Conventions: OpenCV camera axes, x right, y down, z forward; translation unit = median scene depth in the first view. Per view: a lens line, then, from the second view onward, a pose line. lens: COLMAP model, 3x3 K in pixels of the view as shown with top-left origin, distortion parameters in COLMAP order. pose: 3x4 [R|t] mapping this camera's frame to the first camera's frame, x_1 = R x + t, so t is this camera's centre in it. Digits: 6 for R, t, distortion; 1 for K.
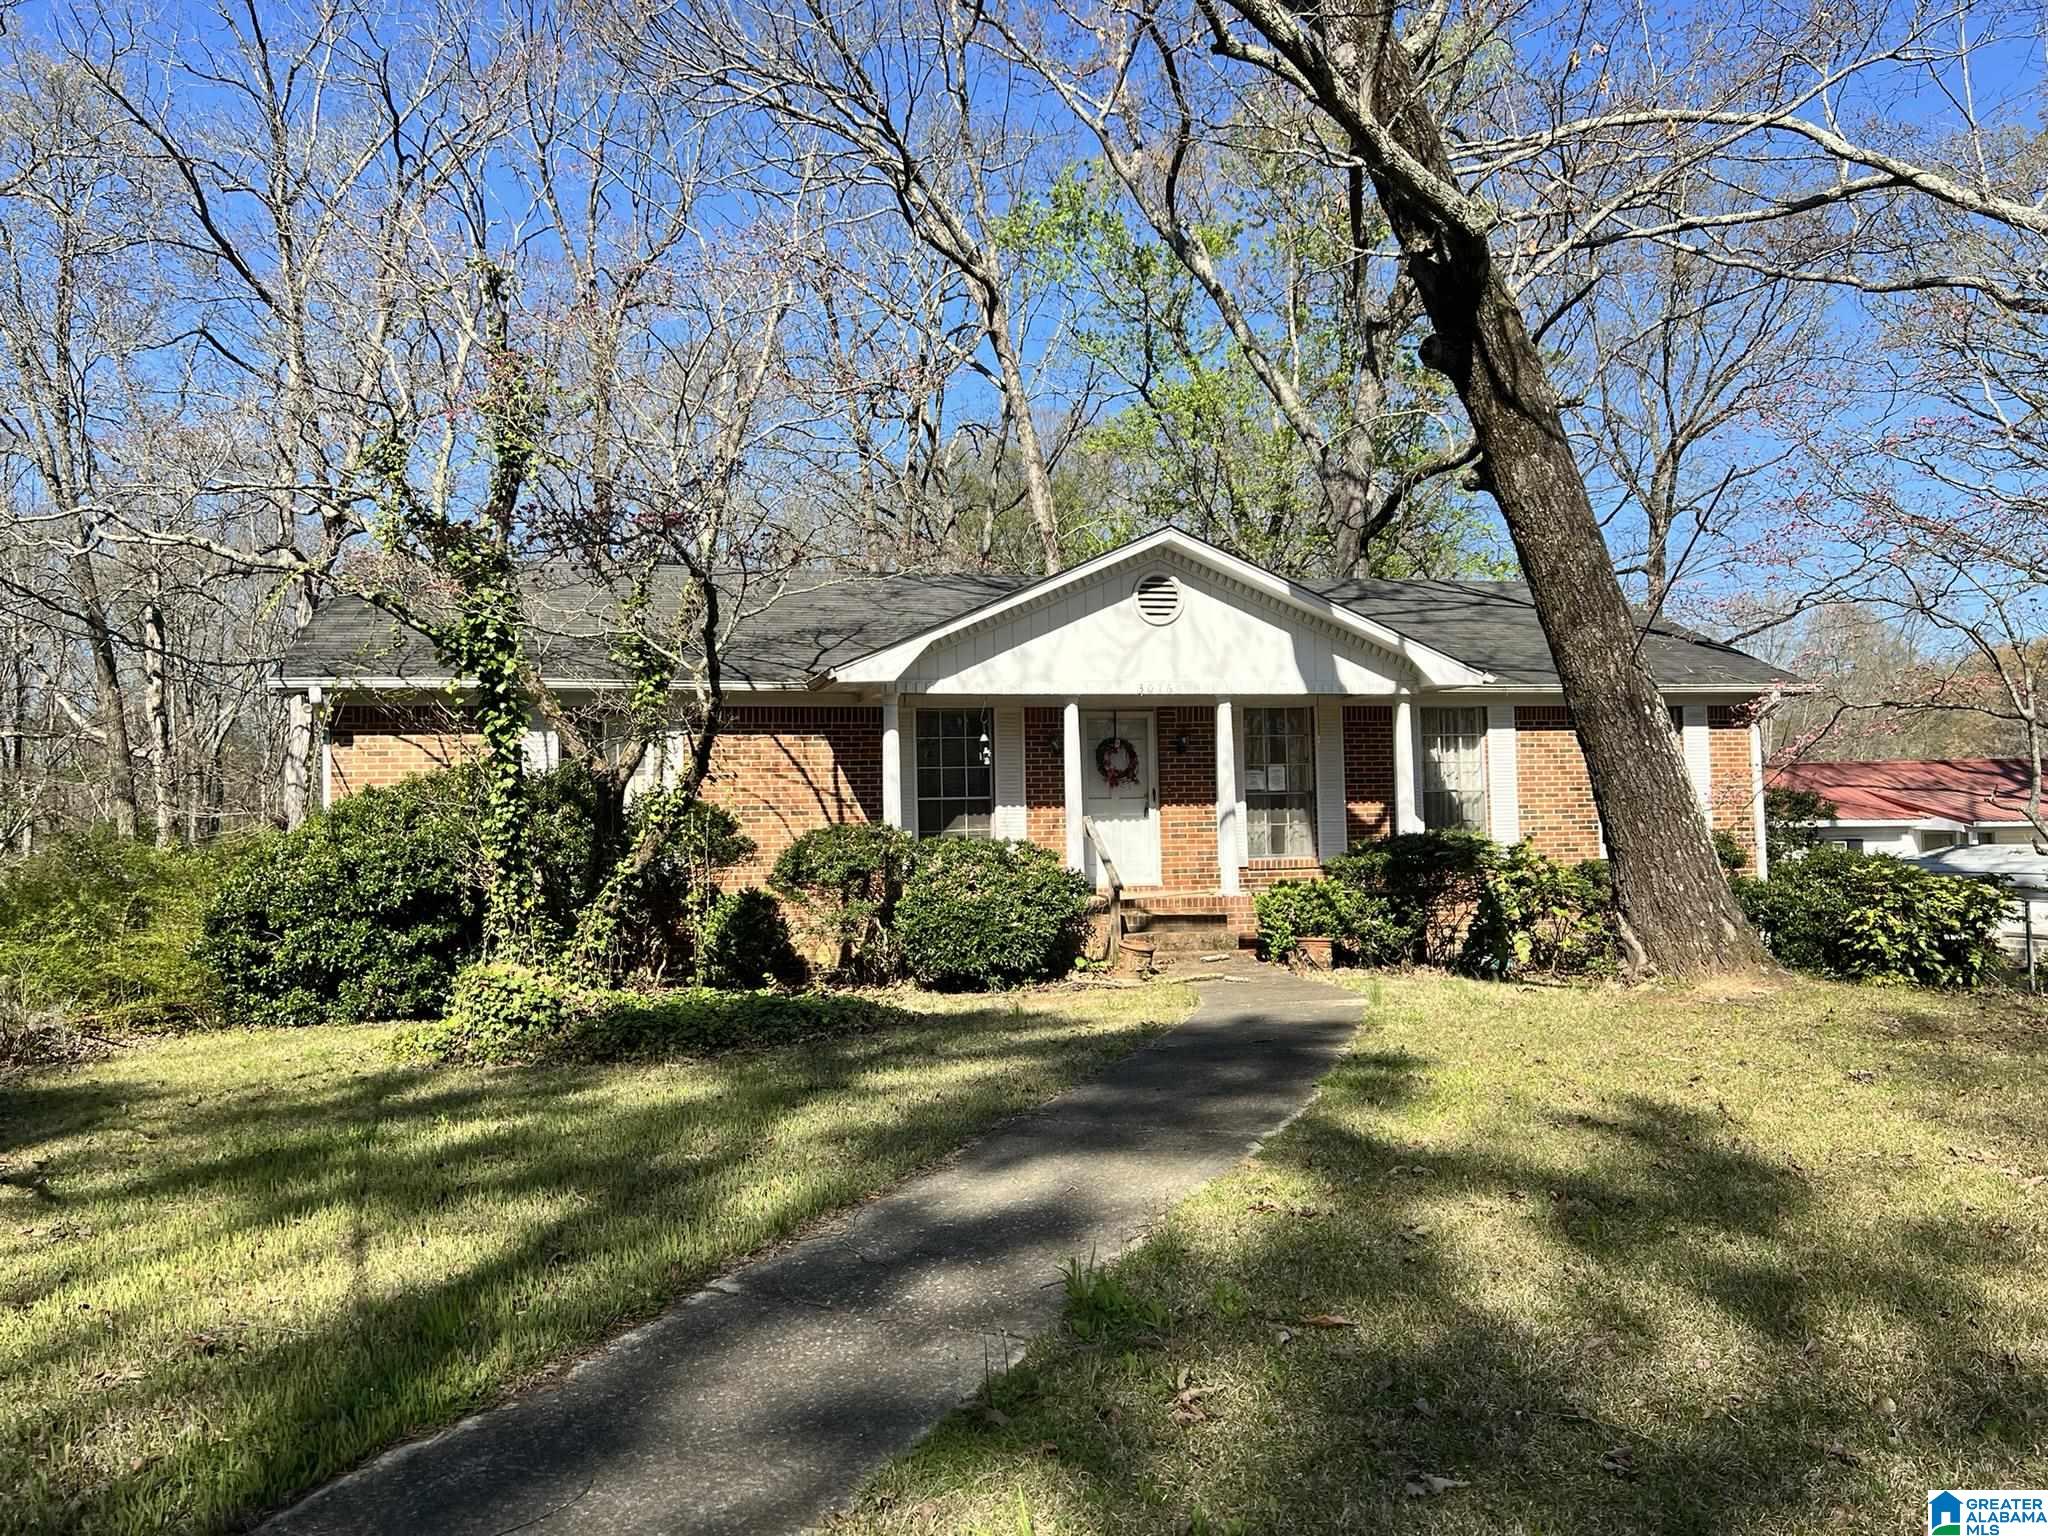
lens RADIAL K [[1555.7, 0, 1024.0], [0, 1555.7, 768.0], [0, 0, 1]] dist [0.009528, -0.000754]
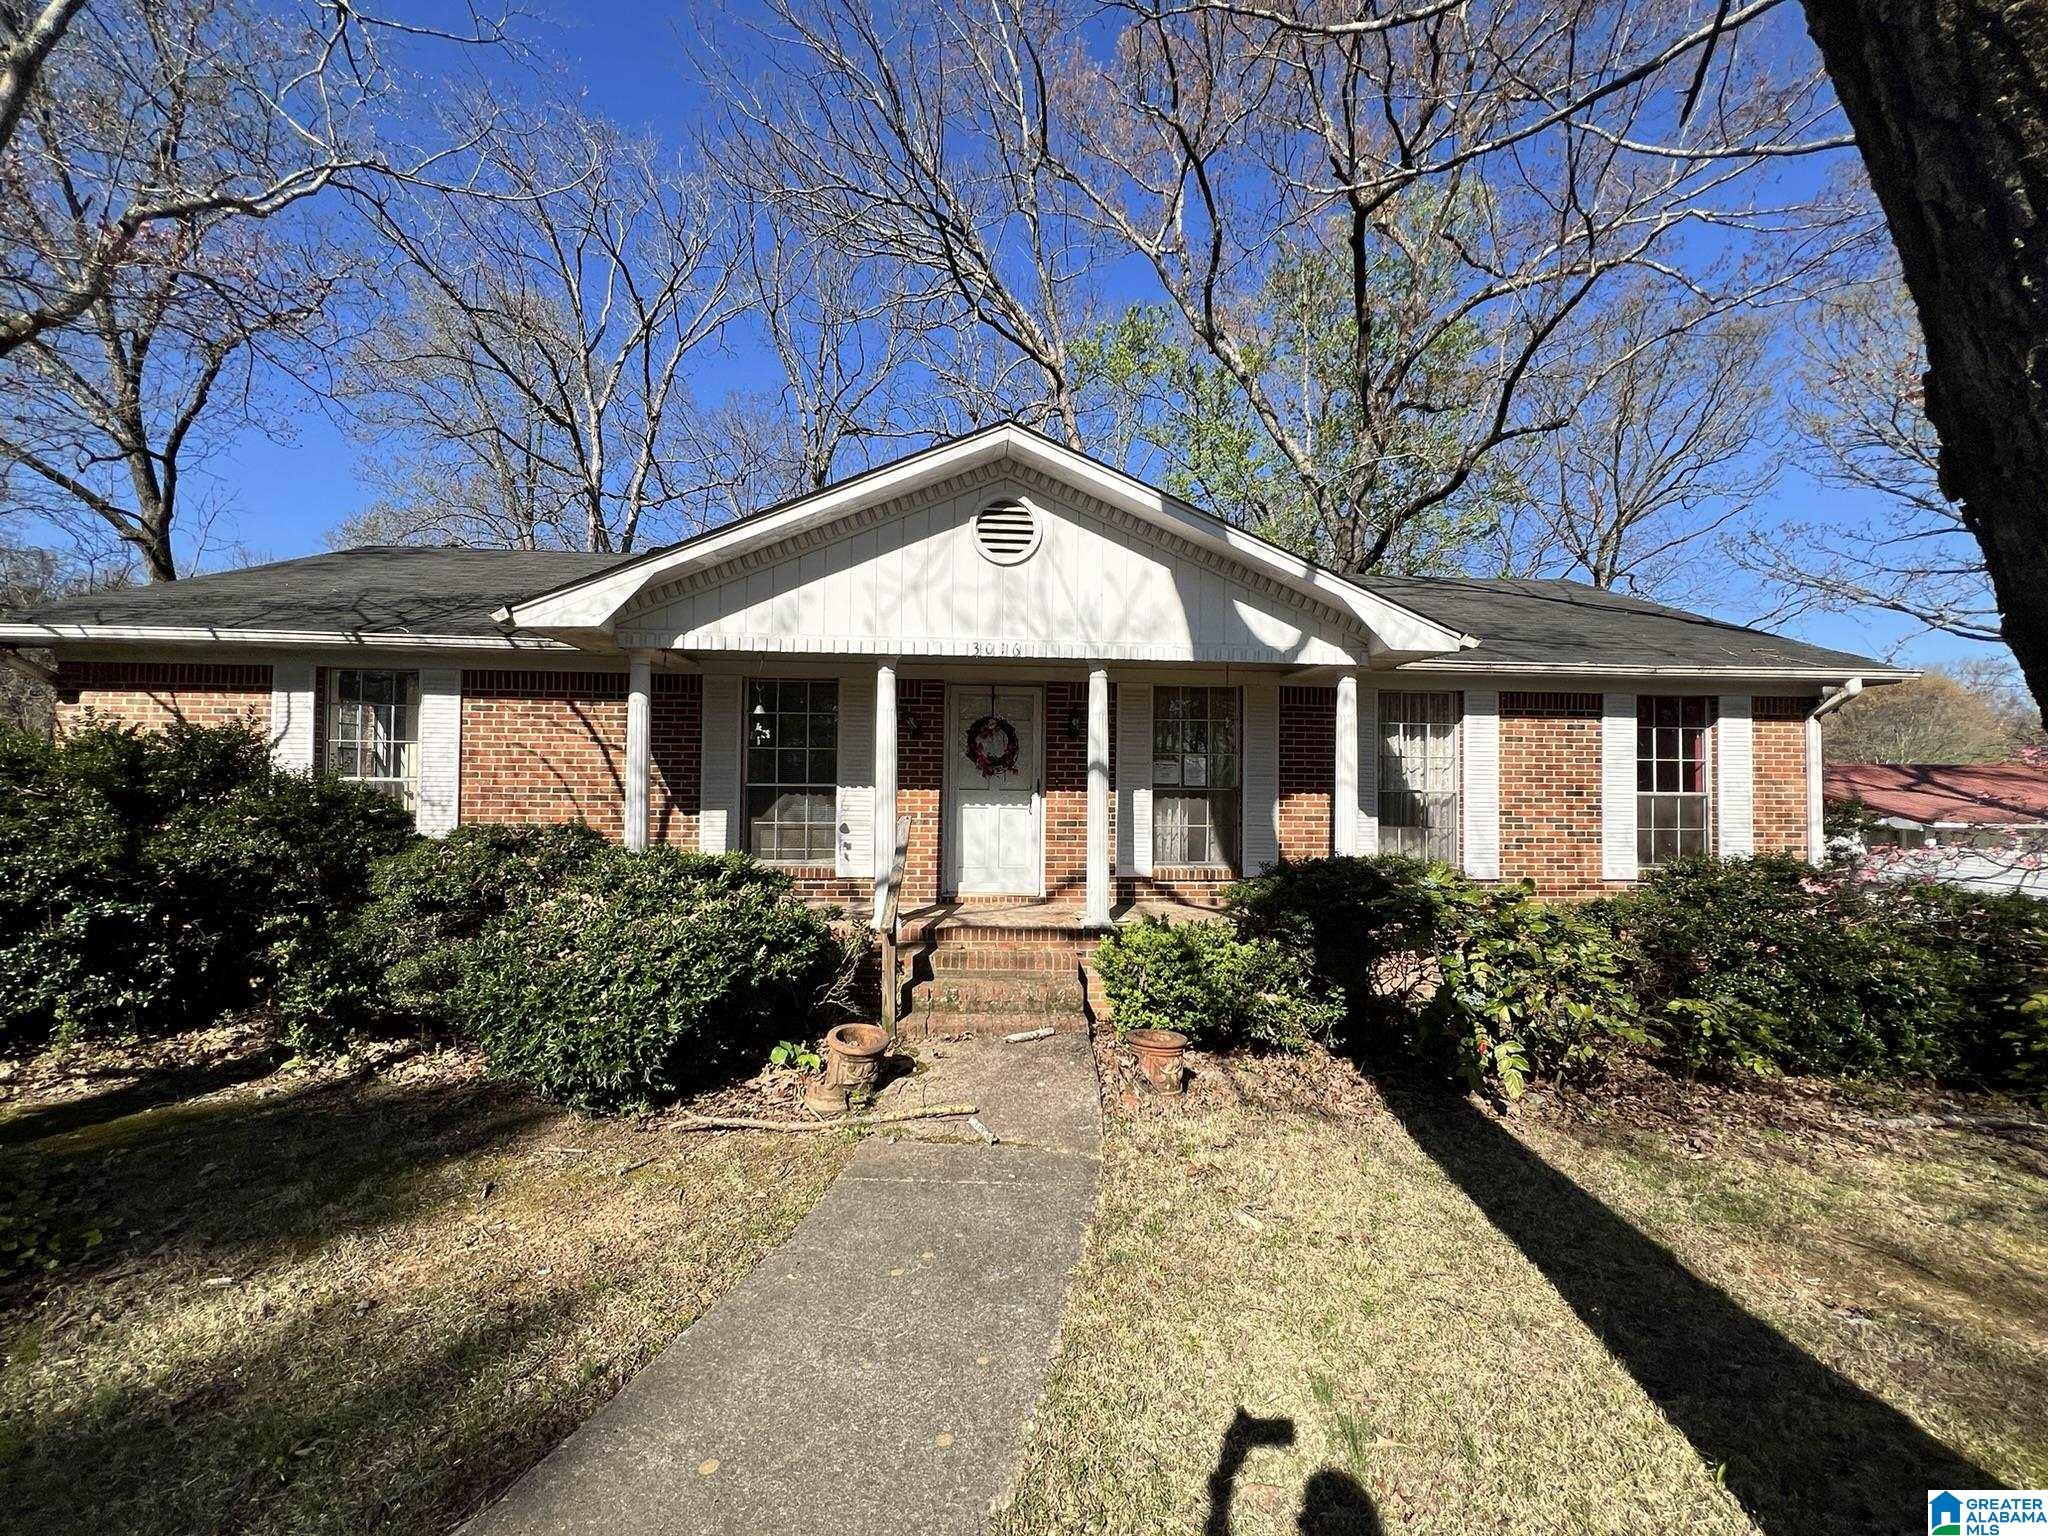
lens RADIAL K [[928.9, 0, 1024.0], [0, 928.9, 768.0], [0, 0, 1]] dist [-0.001324, 0.000077]
pose [[0.988445, 0.027541, -0.149056, 0.161262], [-0.025424, 0.999547, 0.016089, -0.001016], [0.149432, -0.012113, 0.988698, 0.544978]]
